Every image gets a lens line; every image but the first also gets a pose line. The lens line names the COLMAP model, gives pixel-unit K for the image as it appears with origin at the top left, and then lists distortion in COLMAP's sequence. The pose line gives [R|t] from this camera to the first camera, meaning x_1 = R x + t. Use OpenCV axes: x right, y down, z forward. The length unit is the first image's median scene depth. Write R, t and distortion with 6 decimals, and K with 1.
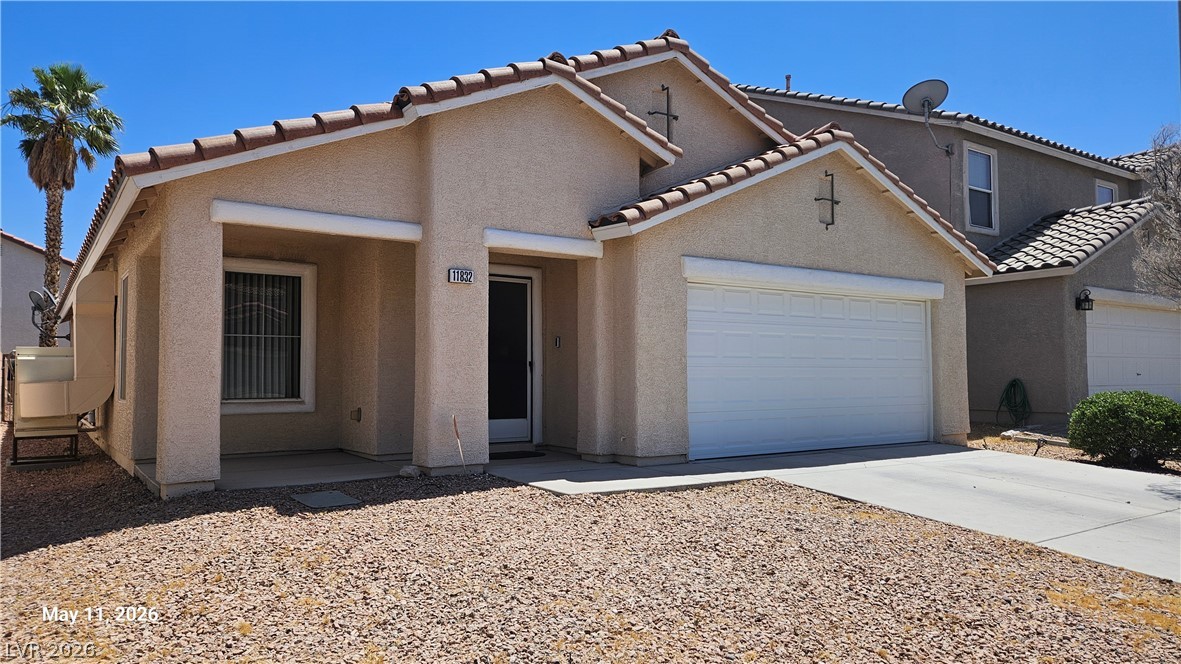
lens RADIAL K [[773.0, 0, 571.3], [0, 773.0, 346.6], [0, 0, 1]] dist [0.078547, -0.086810]
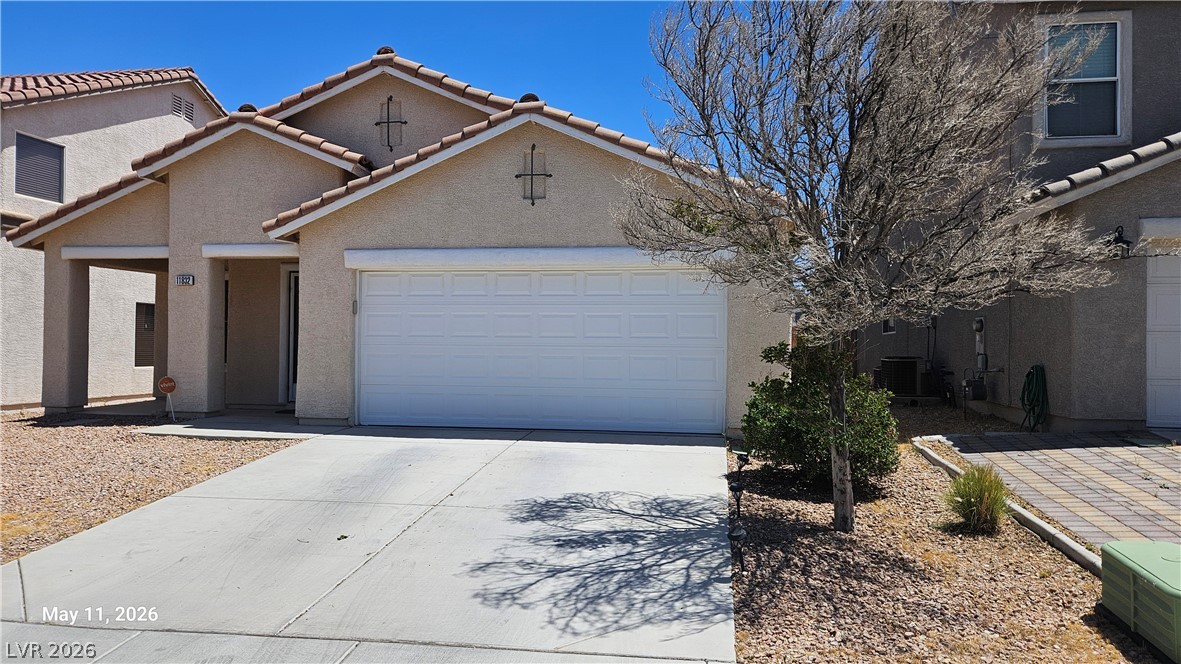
lens RADIAL K [[789.4, 0, 582.8], [0, 789.4, 347.7], [0, 0, 1]] dist [0.086106, -0.089155]
pose [[0.727233, 0.010929, -0.686304, 1.154690], [0.014243, 0.999418, 0.031008, -0.001476], [0.686243, -0.032325, 0.726654, 0.345091]]
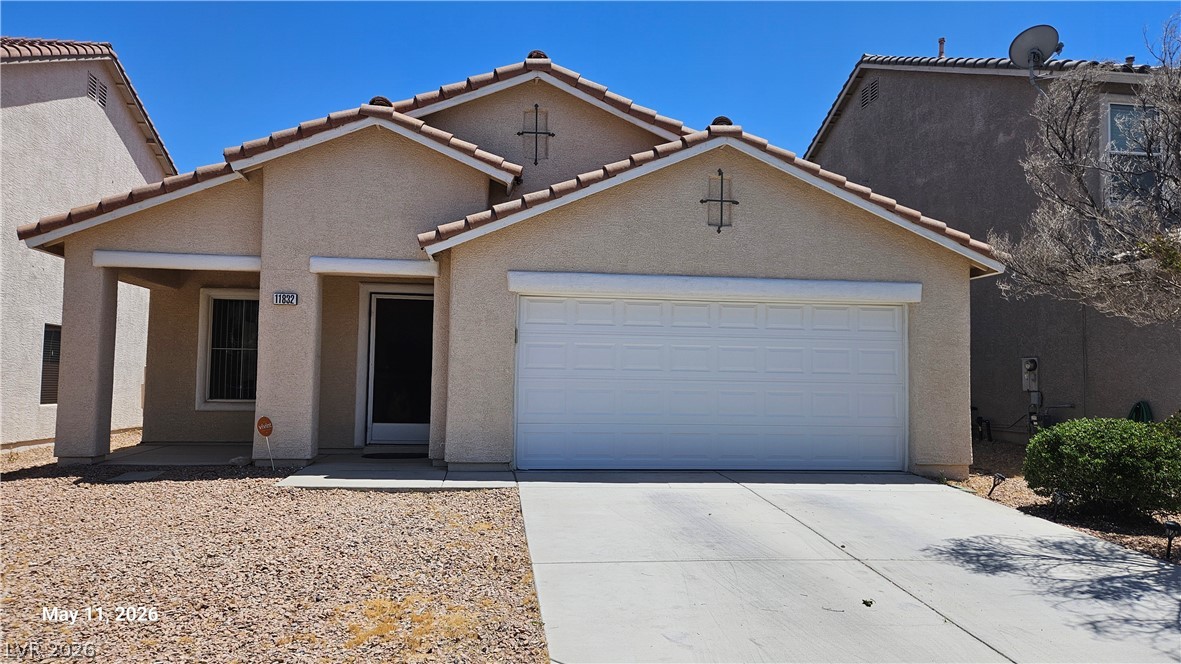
lens RADIAL K [[789.4, 0, 582.8], [0, 789.4, 347.7], [0, 0, 1]] dist [0.086106, -0.089155]
pose [[0.894214, -0.004221, -0.447620, 0.660939], [-0.000770, 0.999940, -0.010968, -0.002724], [0.447639, 0.010152, 0.894157, 0.093320]]
